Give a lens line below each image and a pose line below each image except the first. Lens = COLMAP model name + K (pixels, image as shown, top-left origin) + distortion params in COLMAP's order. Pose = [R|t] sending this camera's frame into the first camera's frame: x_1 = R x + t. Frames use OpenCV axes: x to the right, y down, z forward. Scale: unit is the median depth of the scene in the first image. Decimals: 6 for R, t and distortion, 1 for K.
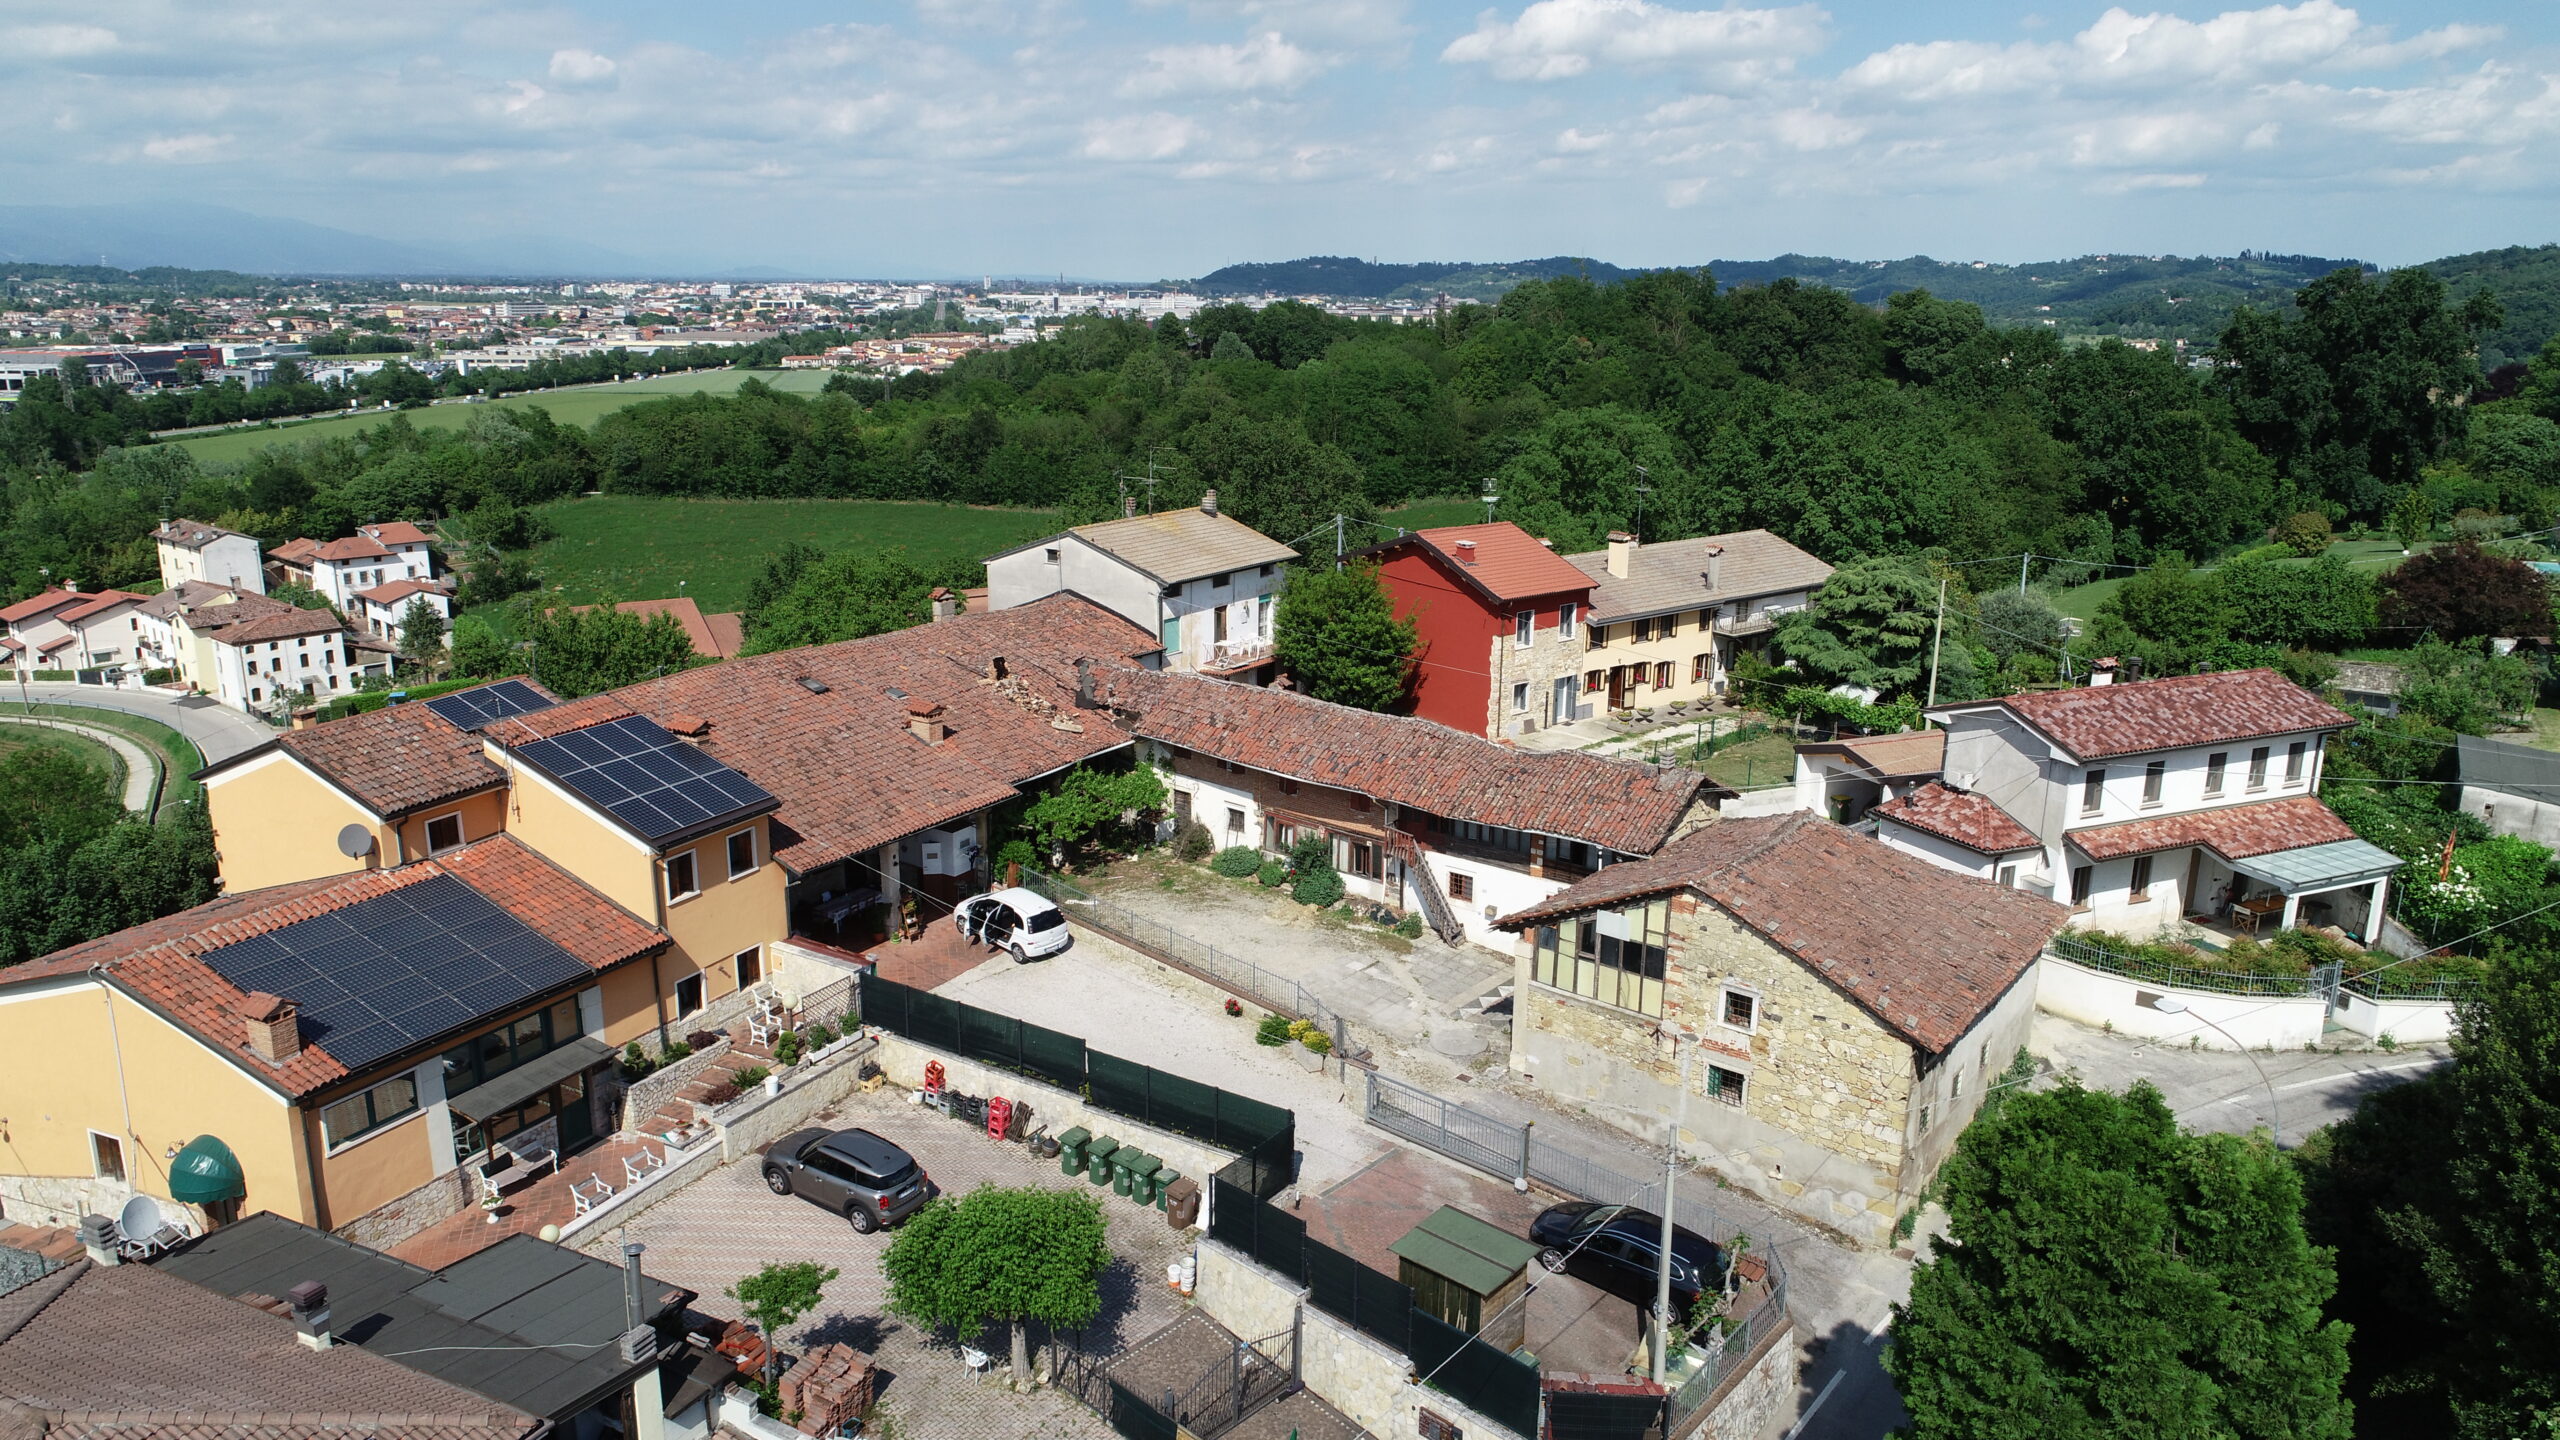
lens RADIAL K [[1729.7, 0, 1286.3], [0, 1729.7, 720.0], [0, 0, 1]] dist [0.001065, 0.002714]
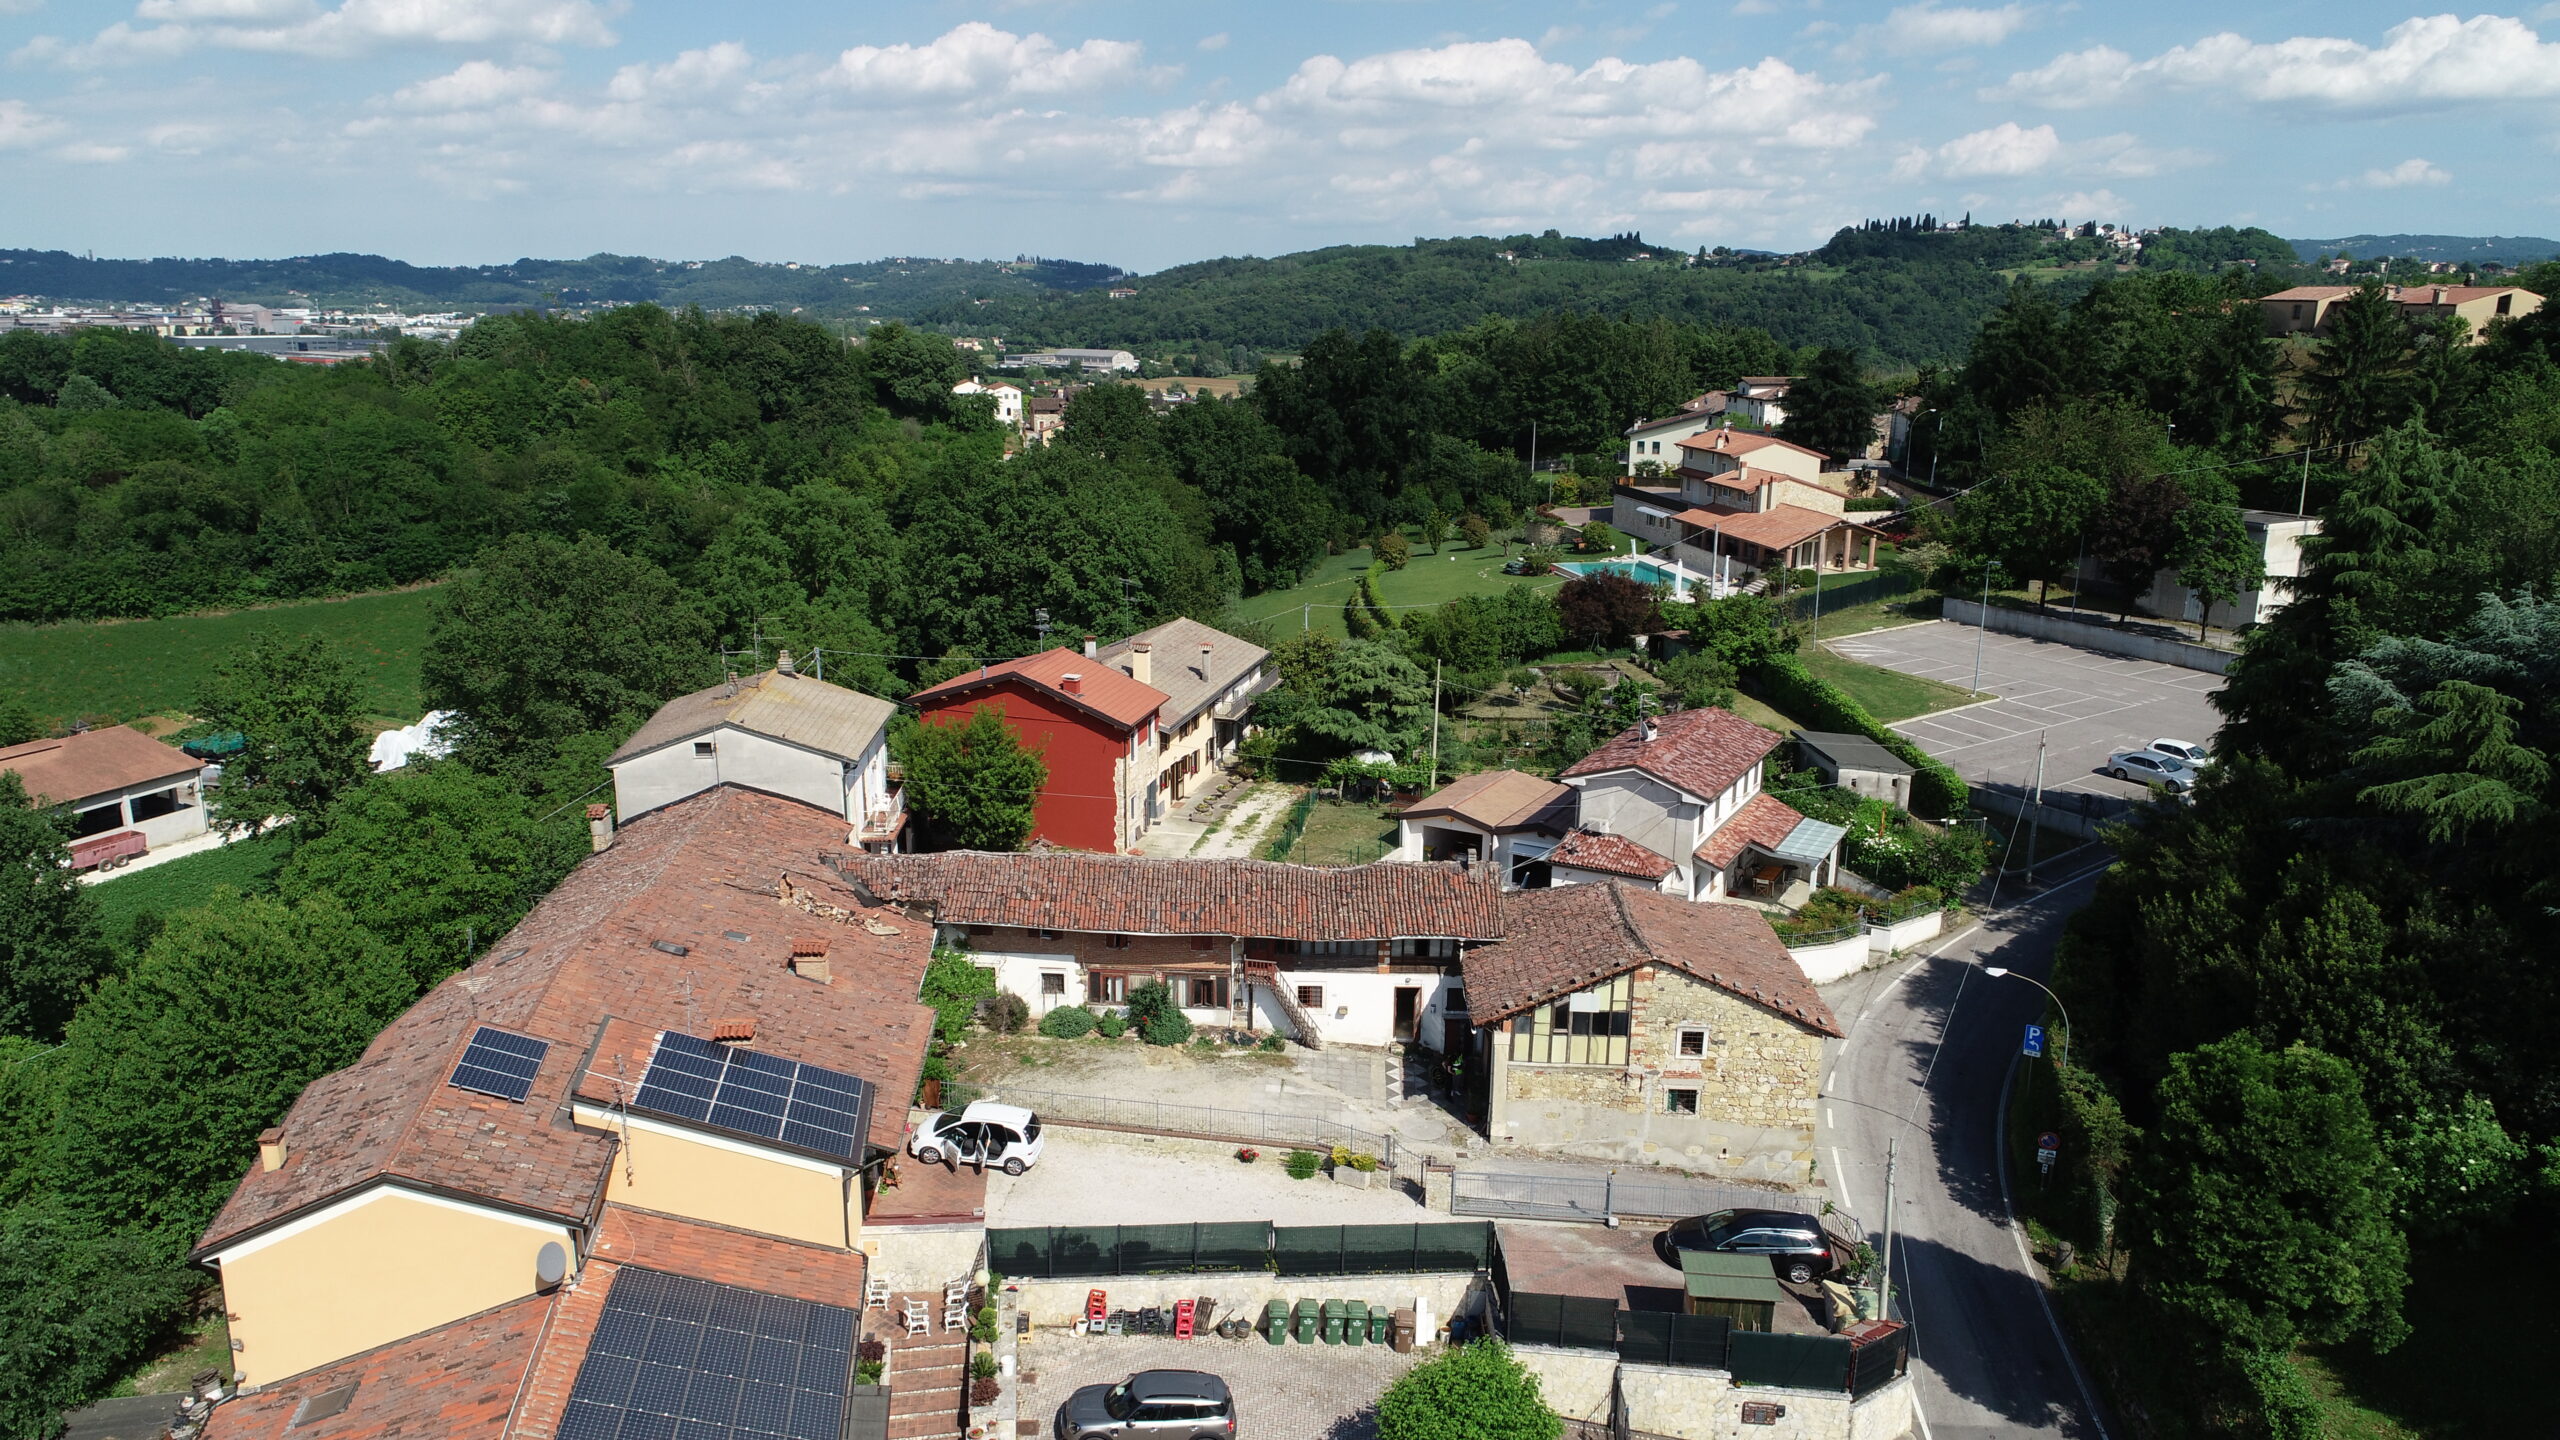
lens RADIAL K [[1729.7, 0, 1282.4], [0, 1729.7, 715.7], [0, 0, 1]] dist [0.001065, 0.002714]
pose [[0.800556, -0.144230, 0.581642, -0.532049], [0.144847, 0.988397, 0.045729, -0.137388], [-0.581488, 0.047640, 0.812159, 0.065300]]
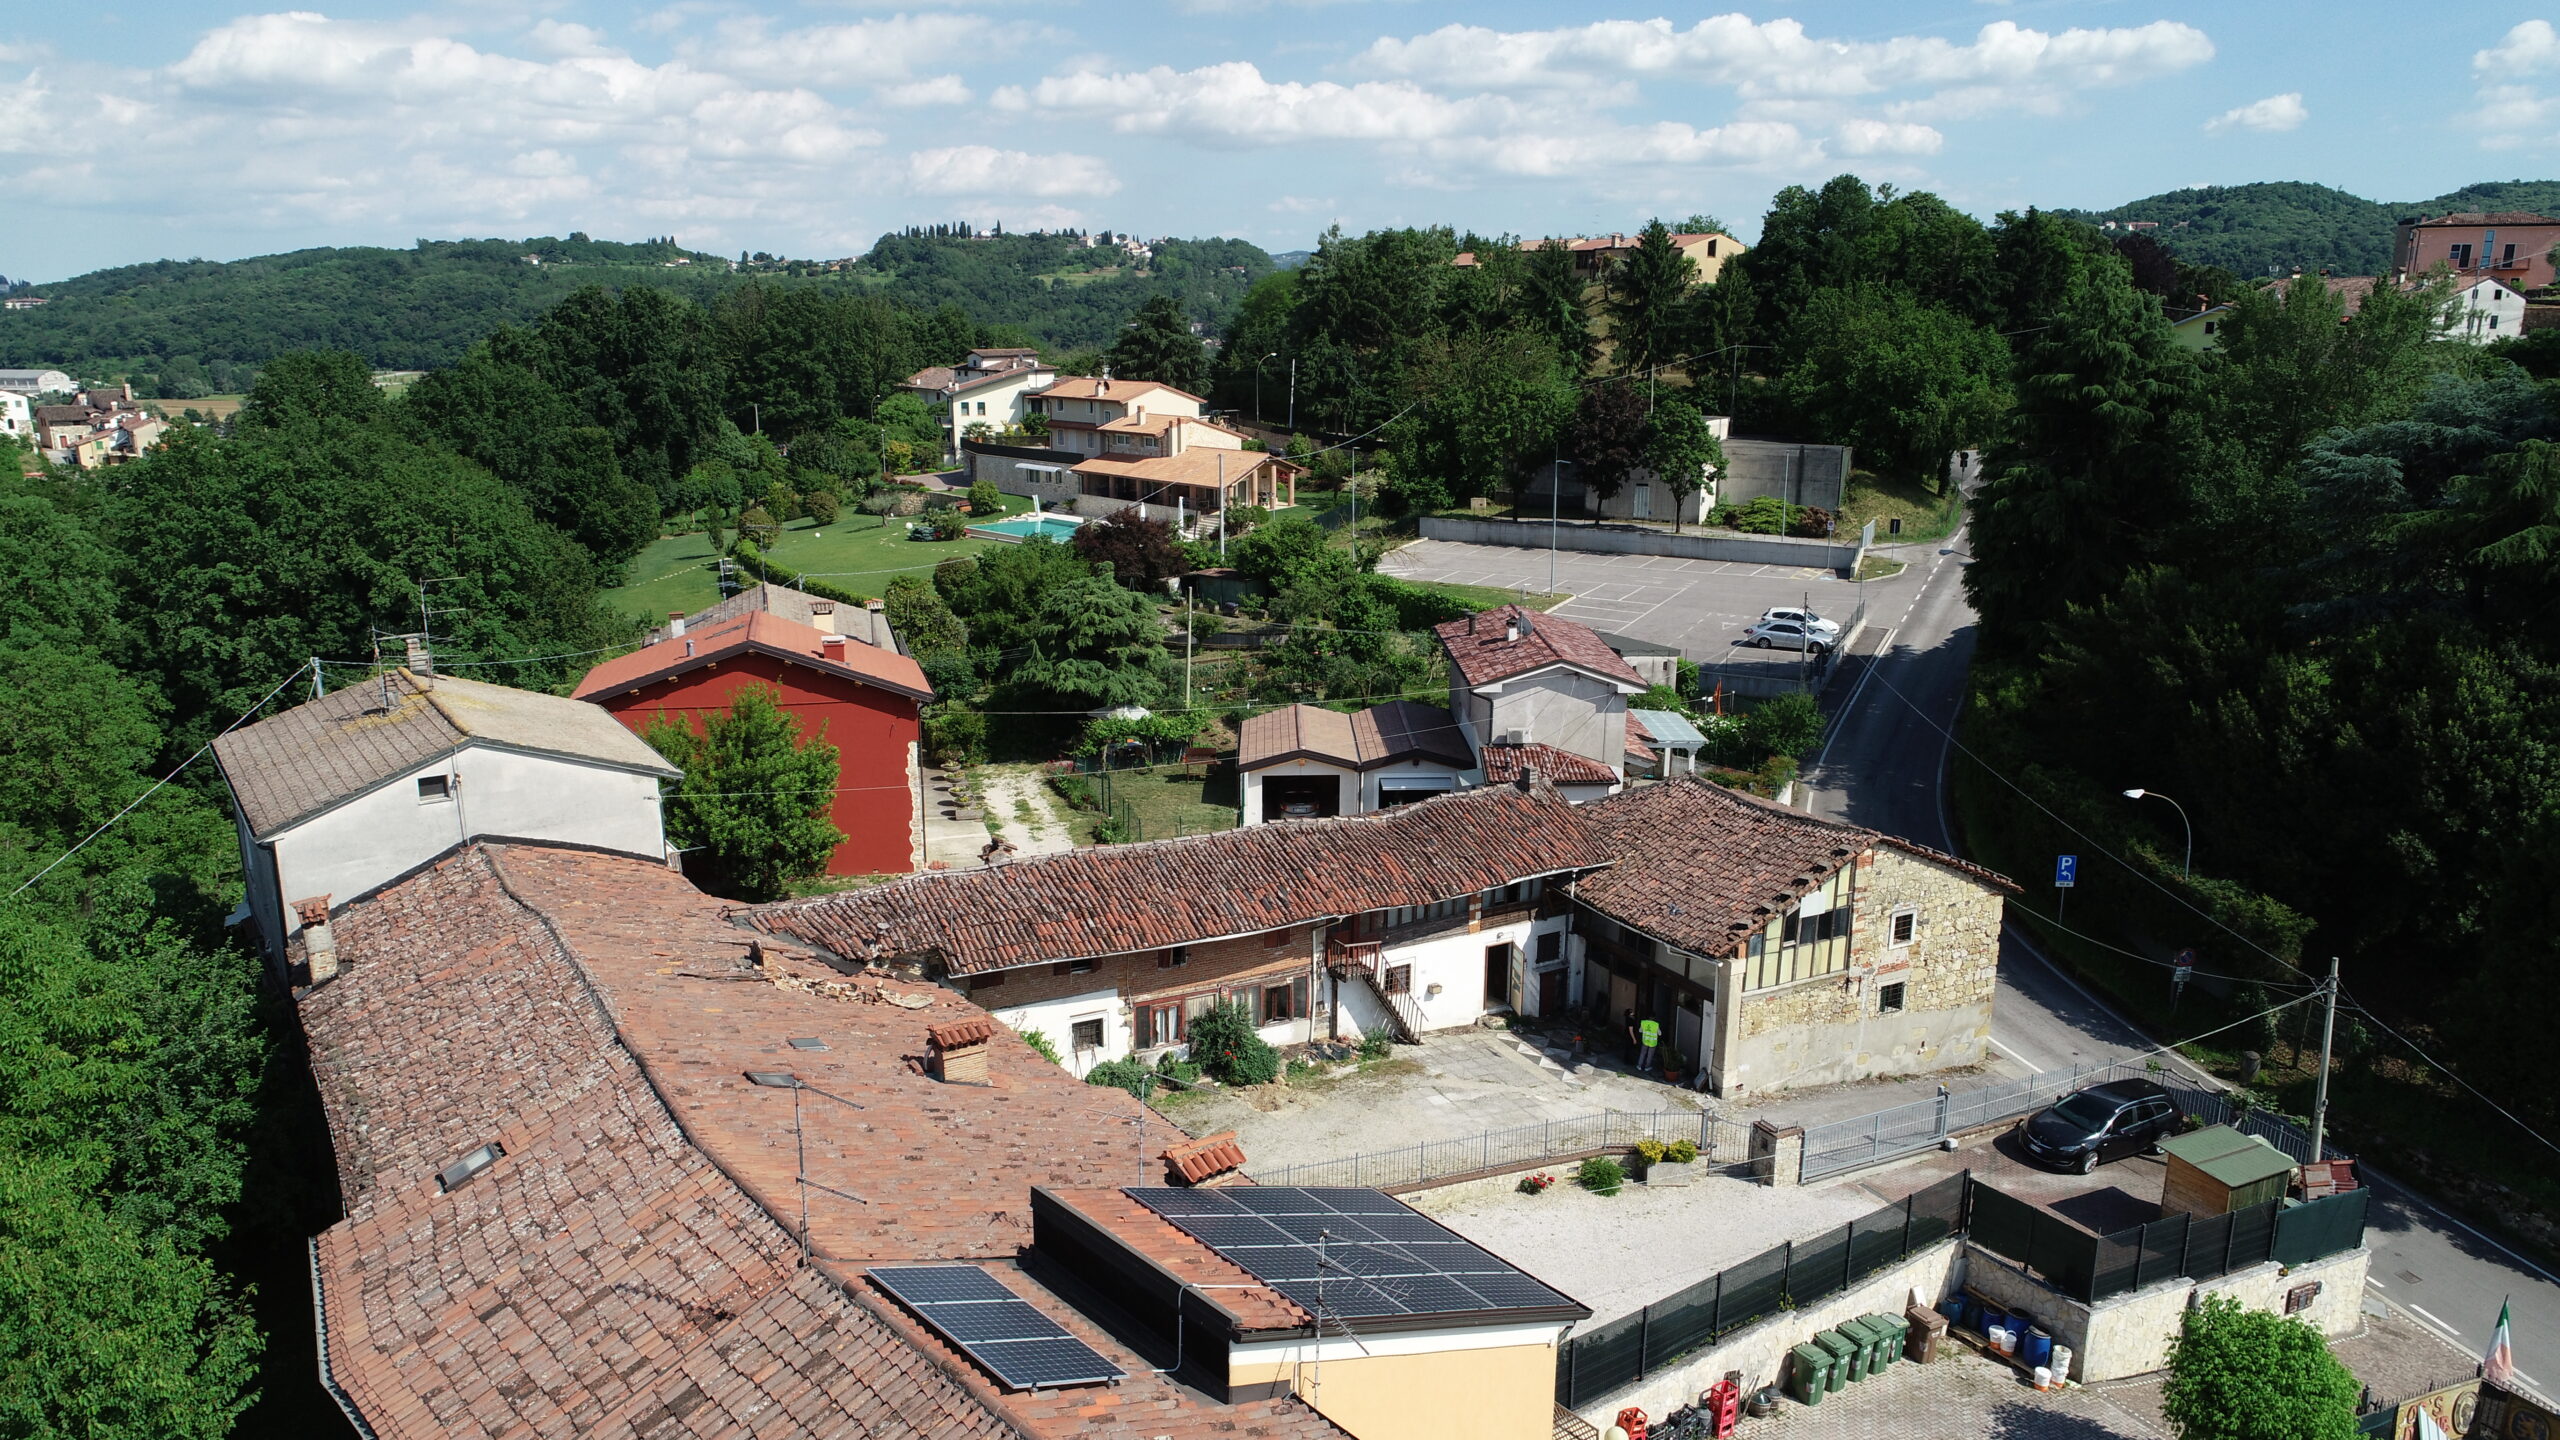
lens RADIAL K [[1729.7, 0, 1280.7], [0, 1729.7, 724.0], [0, 0, 1]] dist [0.001065, 0.002714]
pose [[0.383956, -0.223432, 0.895911, -0.665260], [0.227480, 0.963264, 0.142740, -0.165366], [-0.894891, 0.148996, 0.420678, 0.630238]]
